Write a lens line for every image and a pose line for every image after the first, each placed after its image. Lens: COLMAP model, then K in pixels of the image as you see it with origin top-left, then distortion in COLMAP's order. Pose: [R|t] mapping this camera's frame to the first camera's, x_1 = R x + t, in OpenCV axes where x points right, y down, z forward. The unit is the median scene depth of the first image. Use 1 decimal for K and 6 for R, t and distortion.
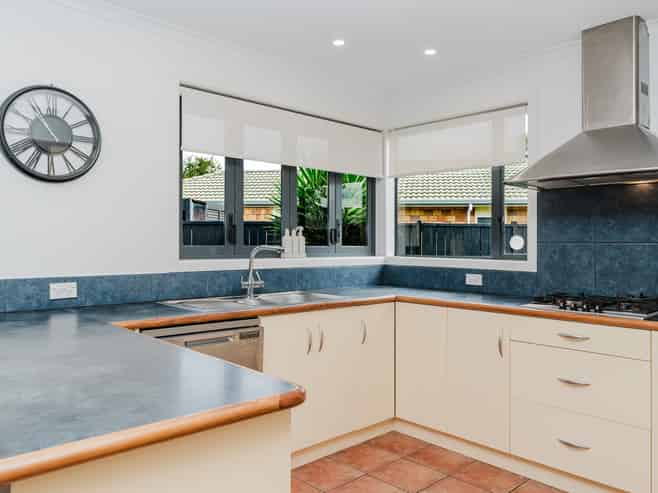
lens RADIAL K [[522.5, 0, 329.0], [0, 522.5, 246.5], [0, 0, 1]] dist [-0.001679, -0.001437]
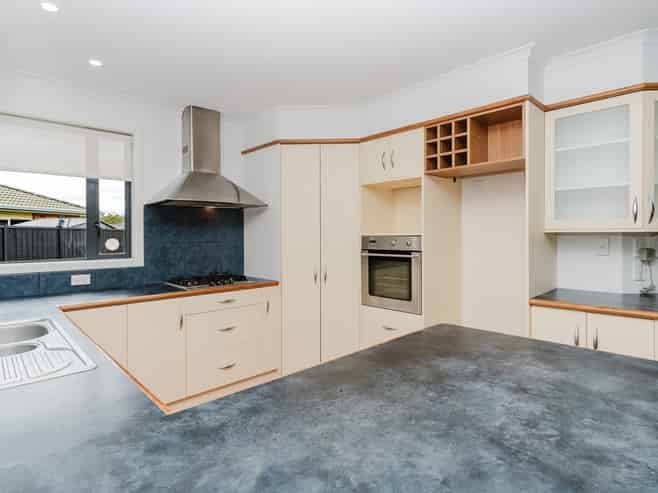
lens RADIAL K [[366.7, 0, 329.0], [0, 366.7, 246.5], [0, 0, 1]] dist [-0.002842, -0.000612]
pose [[-0.007360, -0.039814, 0.999180, -0.510168], [0.015958, 0.999075, 0.039927, -0.029340], [-0.999846, 0.016239, -0.006718, 0.514817]]
